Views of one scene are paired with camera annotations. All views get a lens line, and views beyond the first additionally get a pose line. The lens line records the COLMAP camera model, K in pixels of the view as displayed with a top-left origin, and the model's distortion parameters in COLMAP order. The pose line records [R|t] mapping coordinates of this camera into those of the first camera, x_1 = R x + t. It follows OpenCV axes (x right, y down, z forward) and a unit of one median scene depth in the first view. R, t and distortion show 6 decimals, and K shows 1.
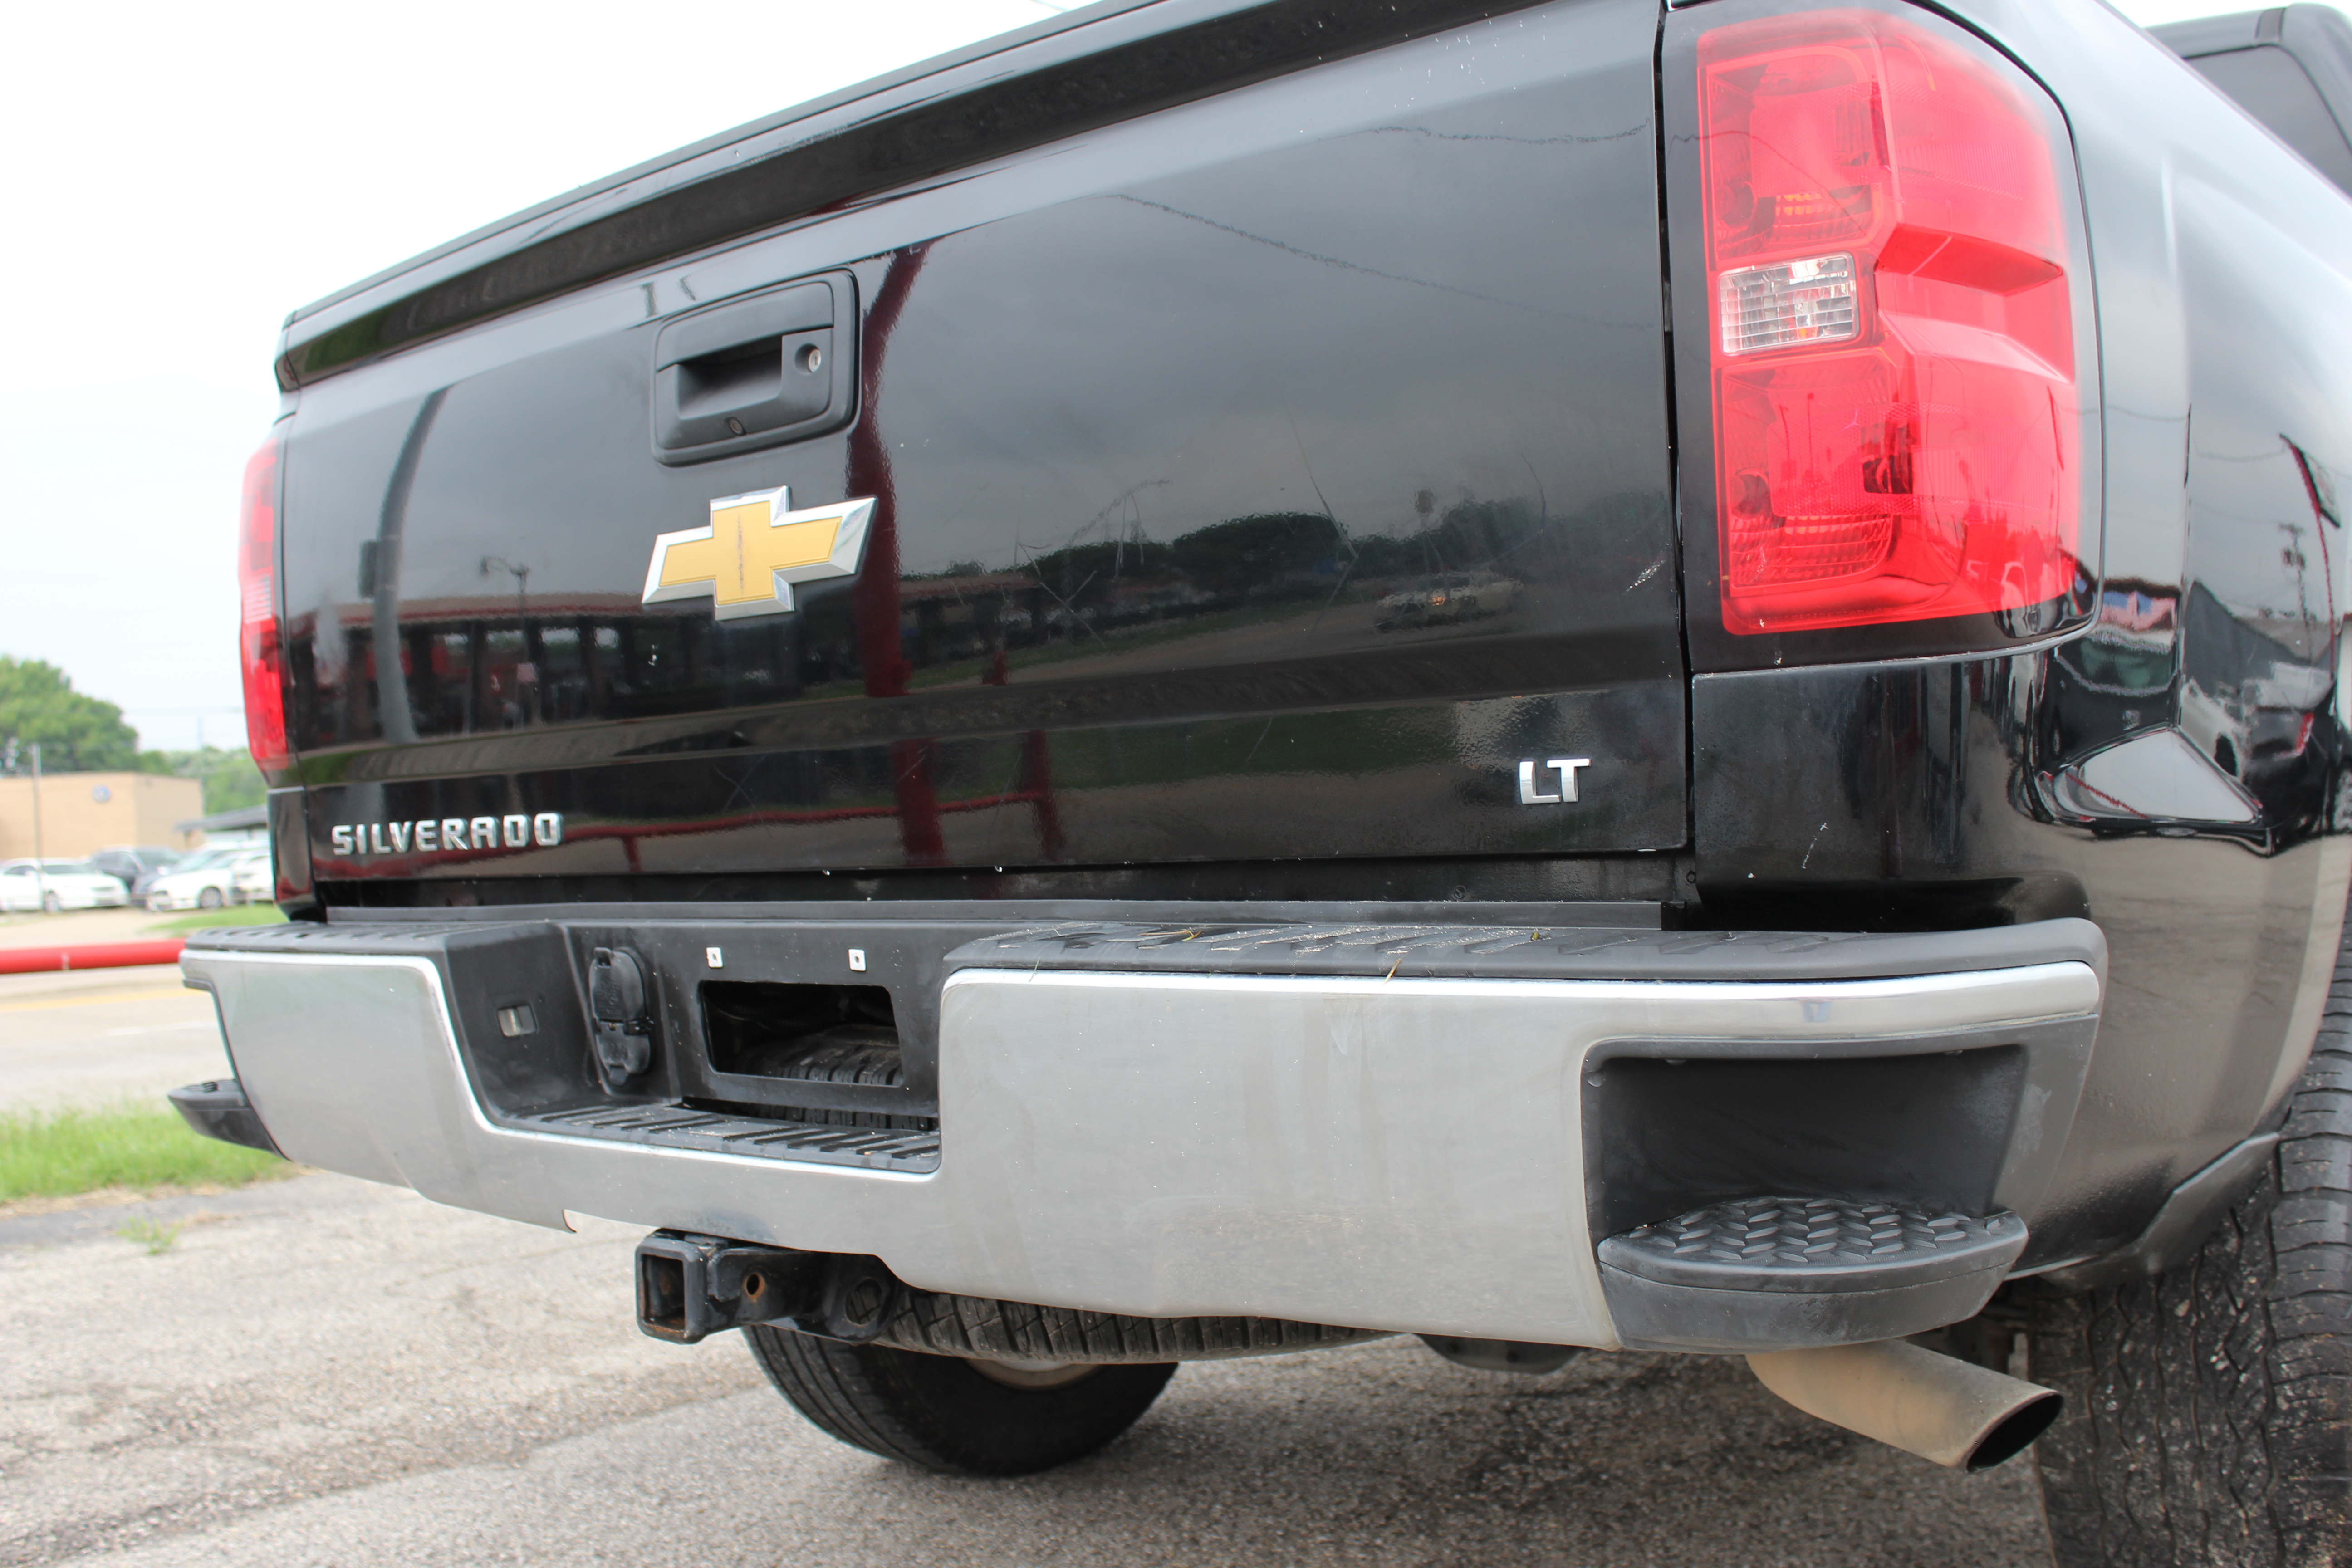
lens RADIAL K [[2317.4, 0, 1176.0], [0, 2317.4, 784.0], [0, 0, 1]] dist [-0.159429, 0.200210]
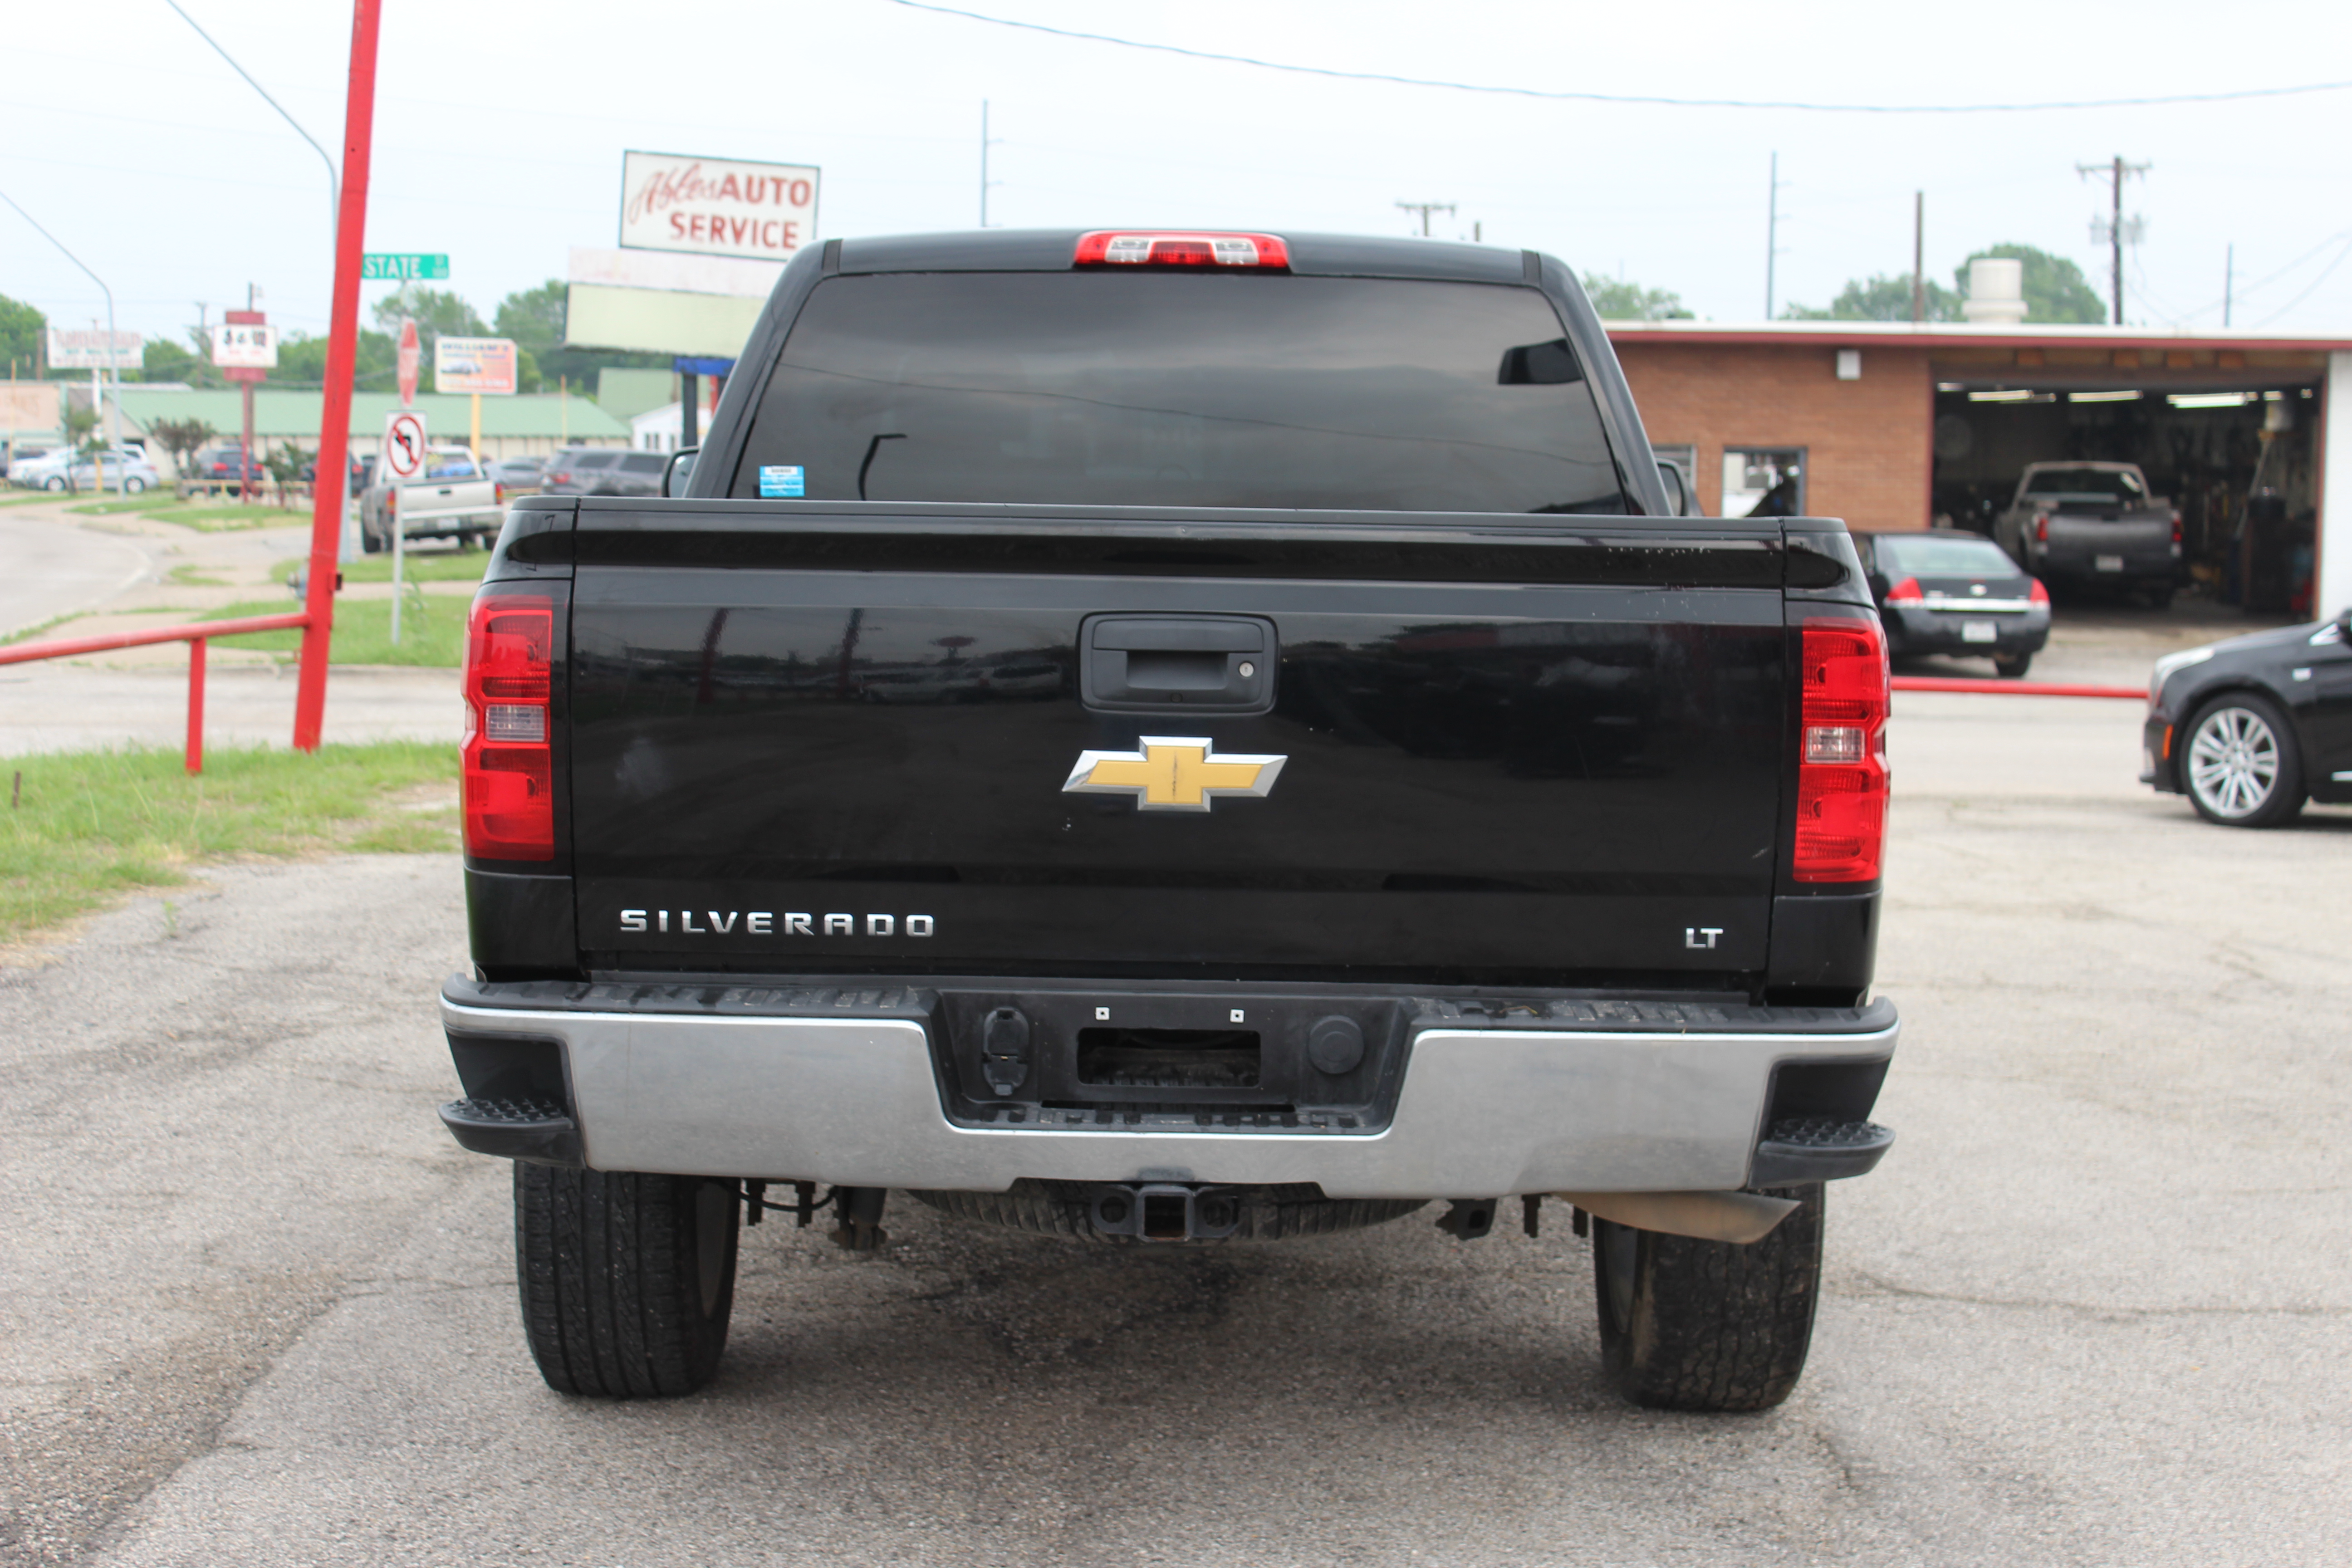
lens RADIAL K [[3764.4, 0, 1176.0], [0, 3764.4, 784.0], [0, 0, 1]] dist [-0.033783, -0.014196]
pose [[0.756404, -0.005645, 0.654080, -1.919429], [-0.057543, 0.995512, 0.075137, -0.290819], [-0.651569, -0.094472, 0.752684, -1.018841]]
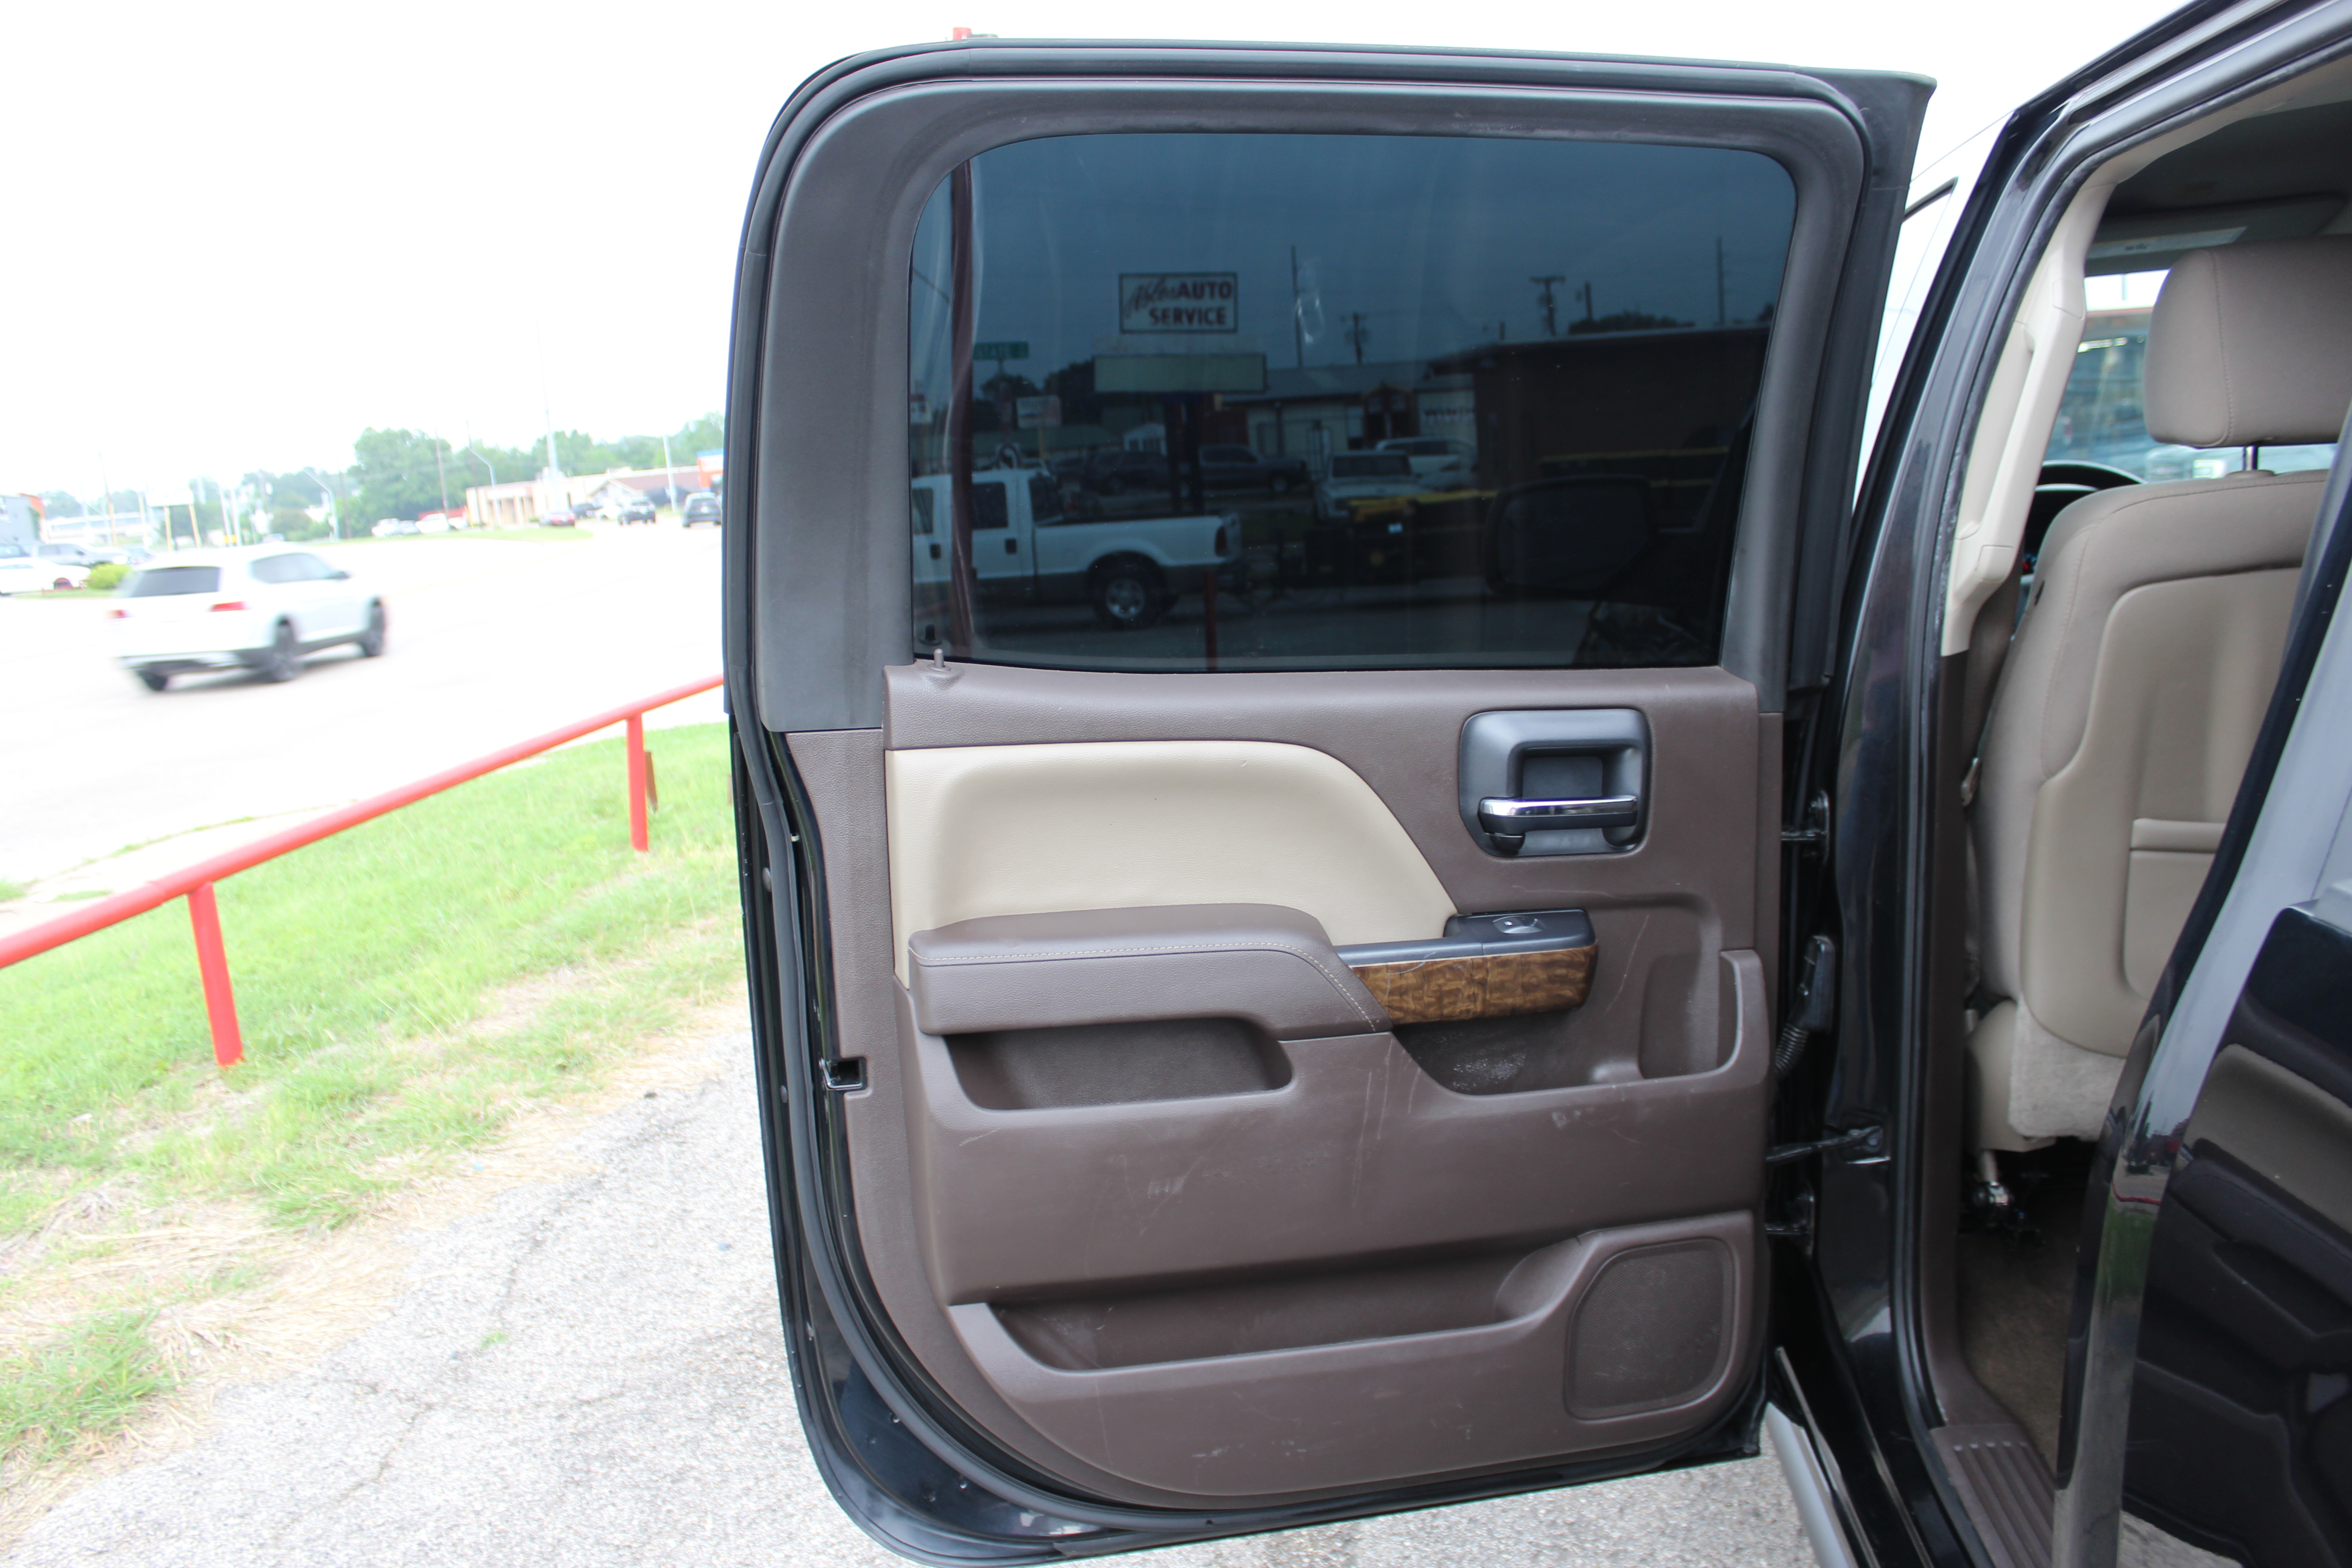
lens RADIAL K [[1941.4, 0, 1194.5], [0, 1941.4, 817.6], [0, 0, 1]] dist [-0.165785, 0.160261]
pose [[0.821402, -0.128809, 0.555614, -0.329758], [0.029714, 0.982506, 0.183847, -0.346876], [-0.569575, -0.134503, 0.810860, 1.910990]]
